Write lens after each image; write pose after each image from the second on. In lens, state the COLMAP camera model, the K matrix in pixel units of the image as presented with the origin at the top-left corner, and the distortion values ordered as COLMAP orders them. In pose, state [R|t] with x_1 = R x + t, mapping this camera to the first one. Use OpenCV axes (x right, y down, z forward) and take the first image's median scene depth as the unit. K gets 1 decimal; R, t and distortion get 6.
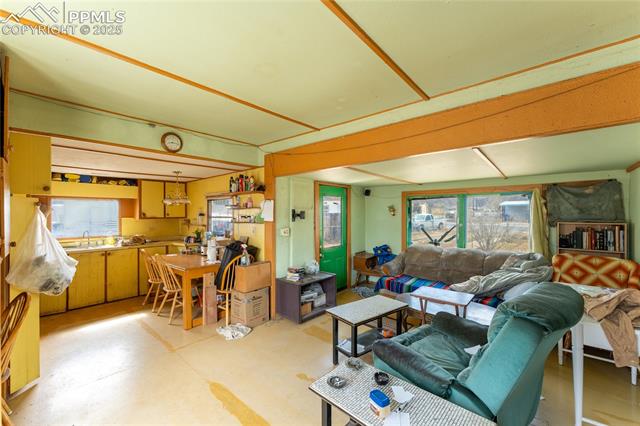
lens RADIAL K [[255.5, 0, 318.3], [0, 255.5, 213.9], [0, 0, 1]] dist [0.002888, 0.000389]
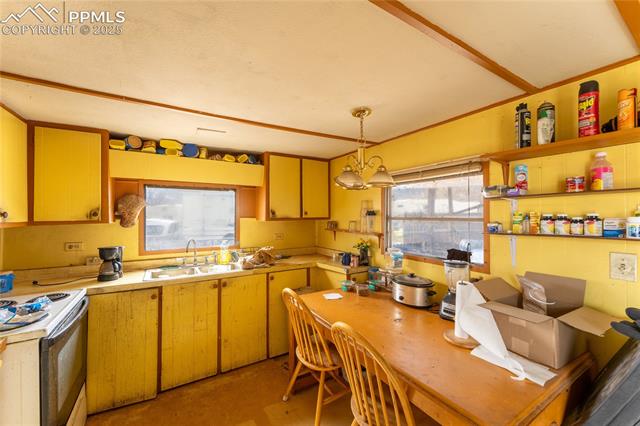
lens RADIAL K [[255.5, 0, 321.2], [0, 255.5, 213.6], [0, 0, 1]] dist [0.002888, 0.000389]
pose [[0.956559, 0.003201, -0.291522, -0.422102], [-0.003709, 0.999992, -0.001191, 0.004769], [0.291516, 0.002221, 0.956563, 0.492648]]
